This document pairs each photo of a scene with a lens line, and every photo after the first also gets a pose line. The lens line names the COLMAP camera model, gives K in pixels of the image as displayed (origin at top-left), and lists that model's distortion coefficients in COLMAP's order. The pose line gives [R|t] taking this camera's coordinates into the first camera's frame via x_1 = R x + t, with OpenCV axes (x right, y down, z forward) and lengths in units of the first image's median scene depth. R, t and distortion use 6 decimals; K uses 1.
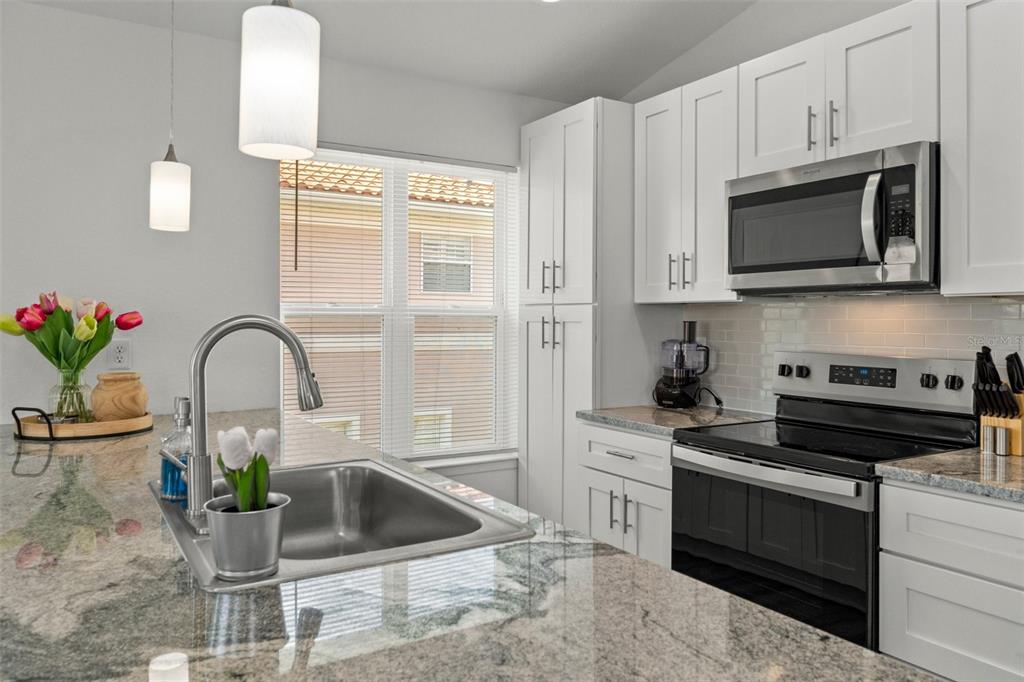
lens RADIAL K [[740.9, 0, 511.5], [0, 740.9, 316.7], [0, 0, 1]] dist [-0.010848, 0.004339]
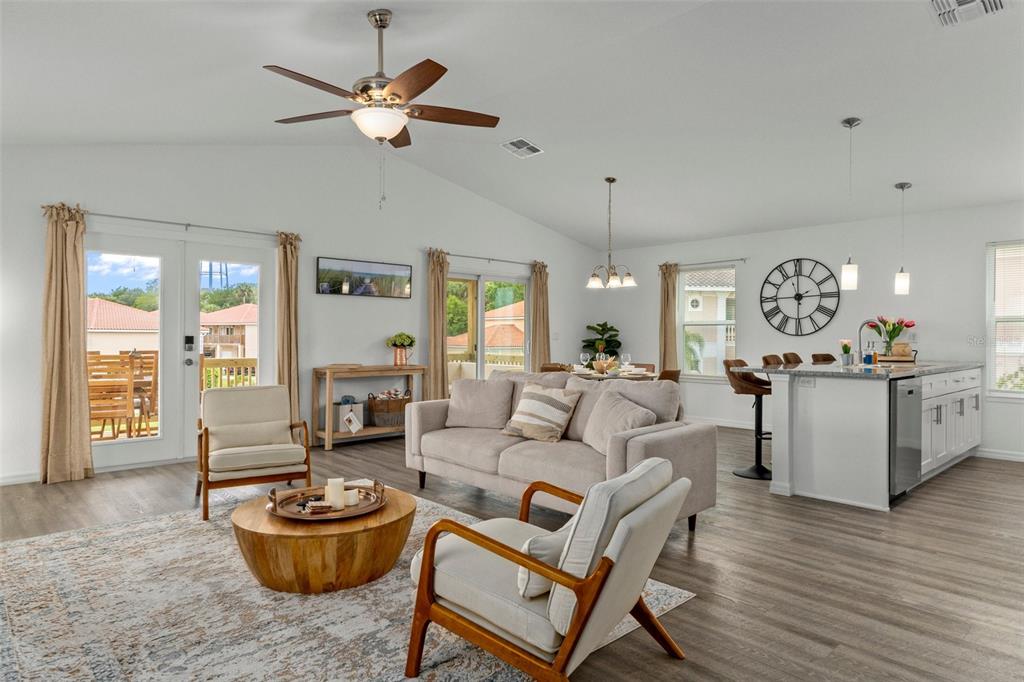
lens RADIAL K [[624.3, 0, 514.4], [0, 624.3, 337.4], [0, 0, 1]] dist [0.005798, -0.005787]
pose [[0.207216, 0.001211, -0.978295, 1.493805], [0.000735, 0.999999, 0.001394, 0.049332], [0.978295, -0.001008, 0.207215, -0.965091]]
